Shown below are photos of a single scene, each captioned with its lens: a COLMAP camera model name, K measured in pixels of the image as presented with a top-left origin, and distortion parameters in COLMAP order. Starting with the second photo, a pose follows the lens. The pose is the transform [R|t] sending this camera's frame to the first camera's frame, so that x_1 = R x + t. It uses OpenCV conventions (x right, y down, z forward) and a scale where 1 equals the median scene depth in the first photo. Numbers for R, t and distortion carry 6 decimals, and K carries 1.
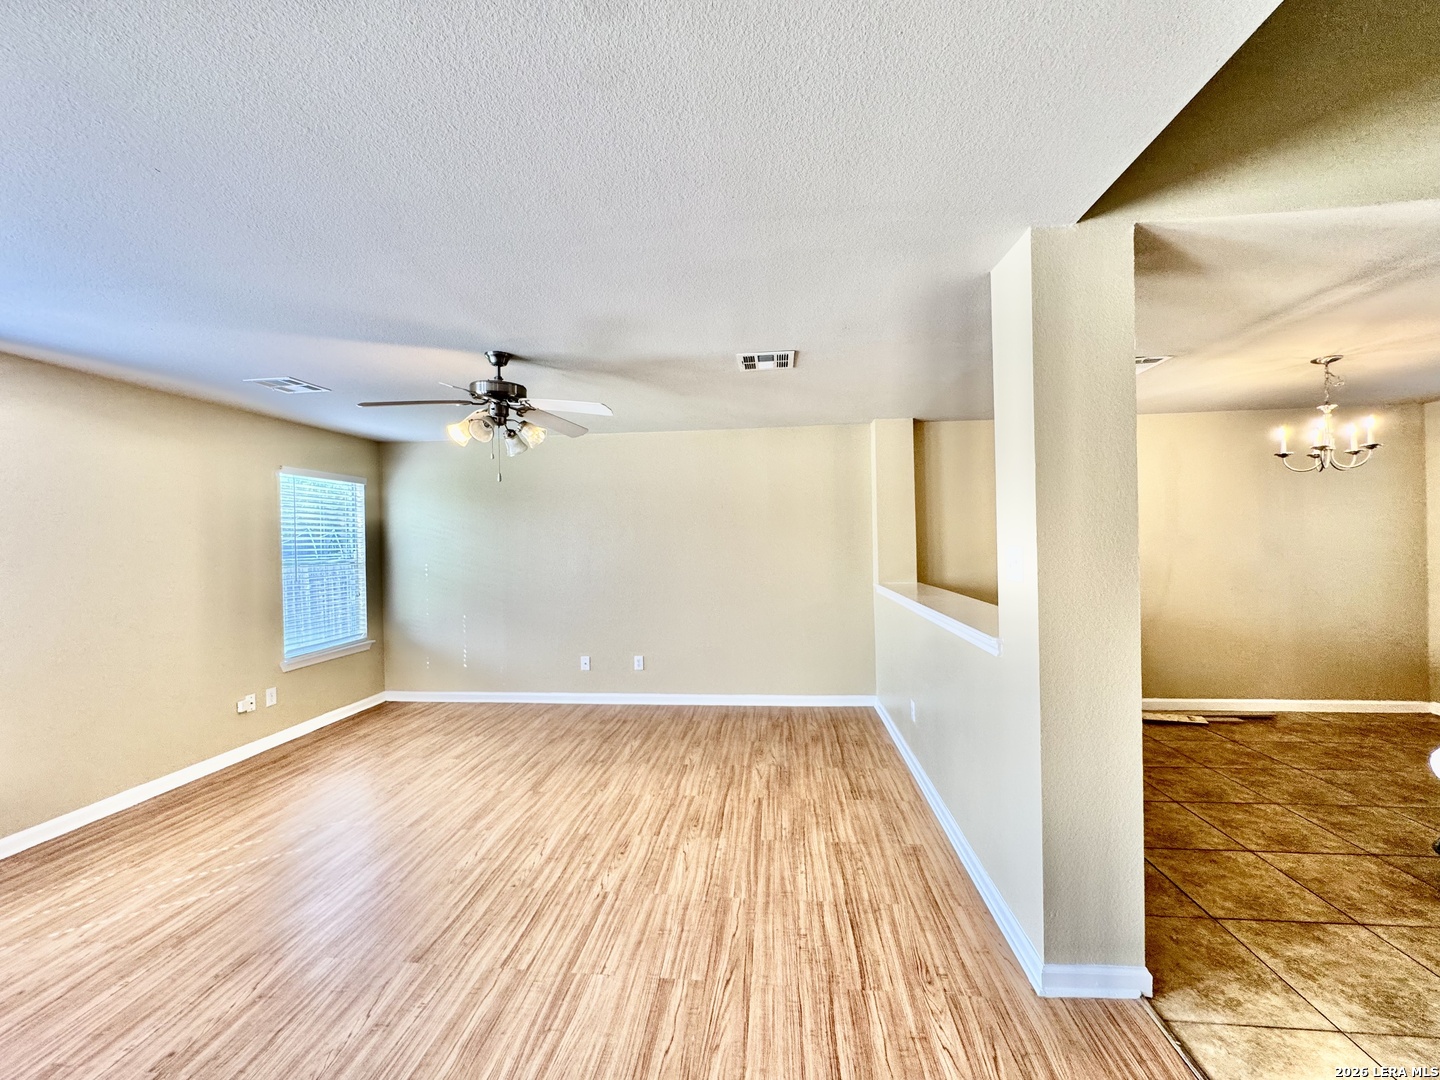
lens RADIAL K [[578.7, 0, 720.0], [0, 578.7, 540.0], [0, 0, 1]] dist [0.001335, 0.000015]
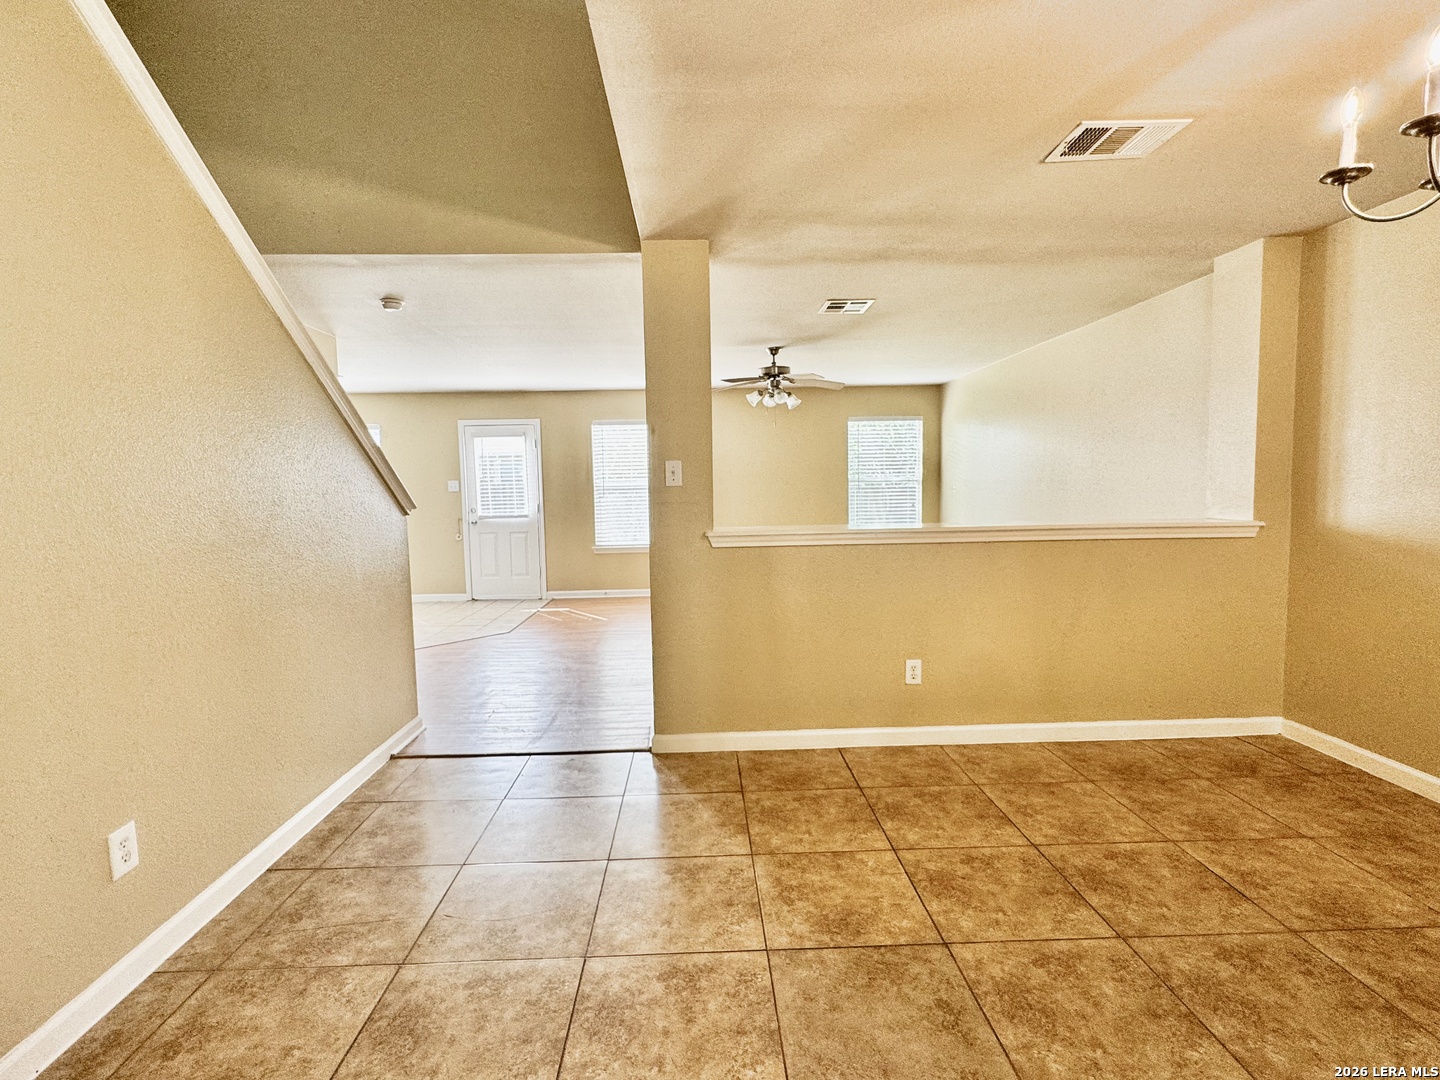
lens RADIAL K [[689.4, 0, 720.0], [0, 689.4, 540.0], [0, 0, 1]] dist [-0.001880, 0.000905]
pose [[0.137498, 0.093624, -0.986067, 1.545759], [0.015814, 0.995188, 0.096695, 0.023756], [0.990376, -0.028889, 0.135356, 0.573949]]
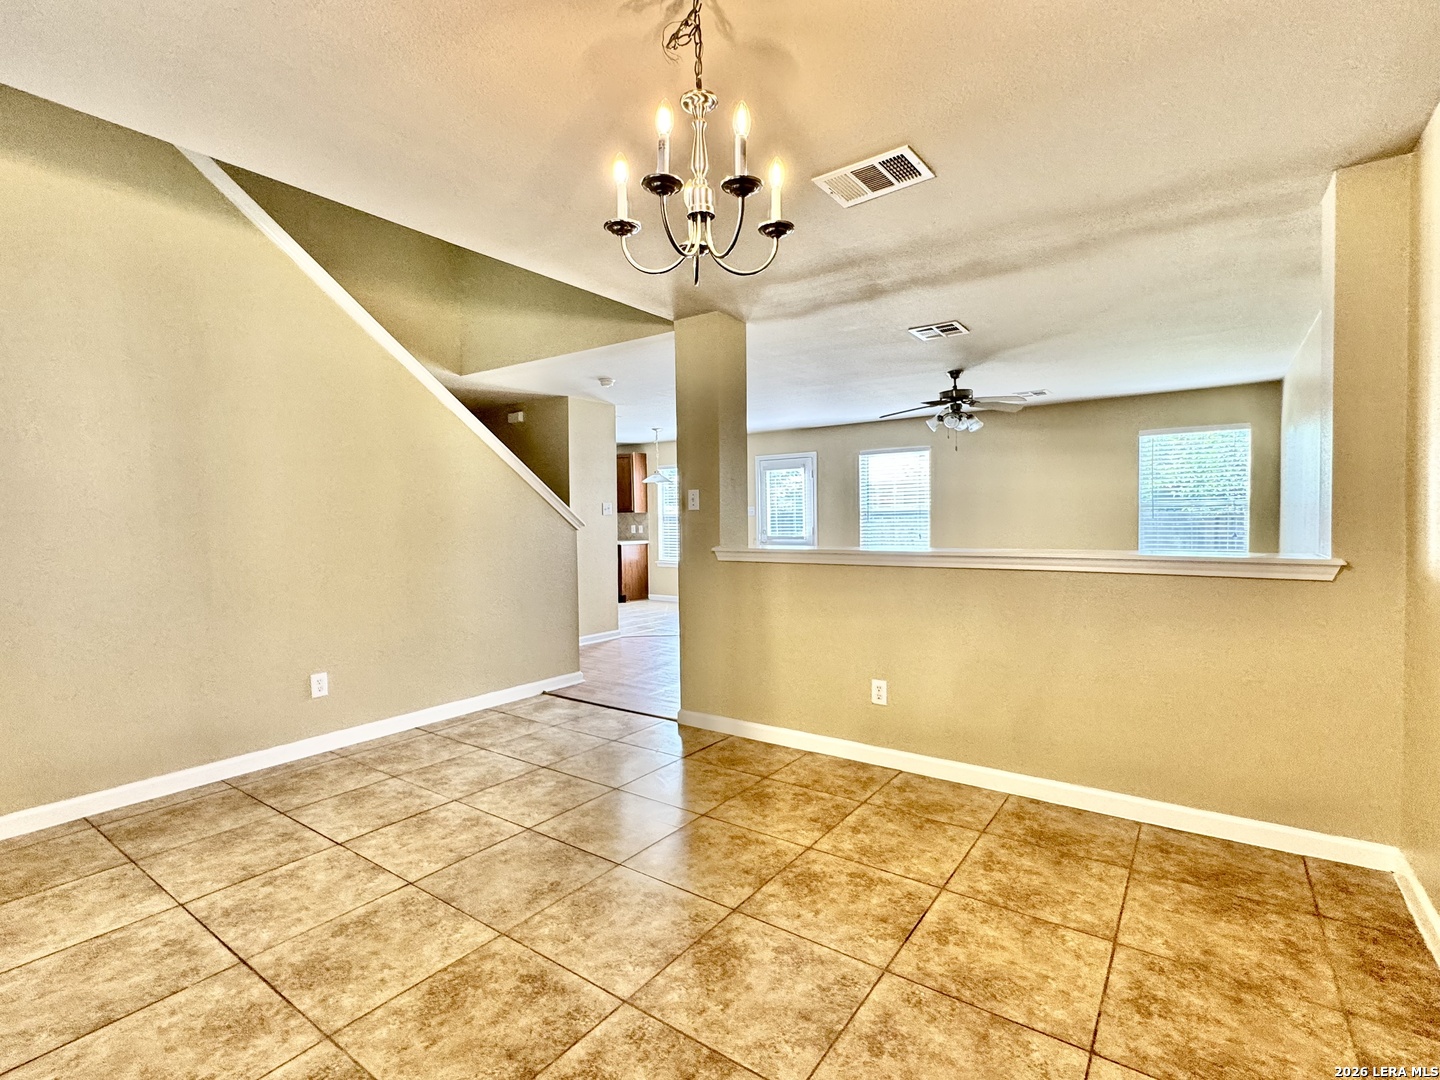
lens RADIAL K [[689.4, 0, 720.0], [0, 689.4, 540.0], [0, 0, 1]] dist [-0.001880, 0.000905]
pose [[-0.495811, 0.051684, -0.866891, 1.612523], [0.022628, 0.998657, 0.046599, 0.039832], [0.868136, 0.003488, -0.496314, 1.378864]]
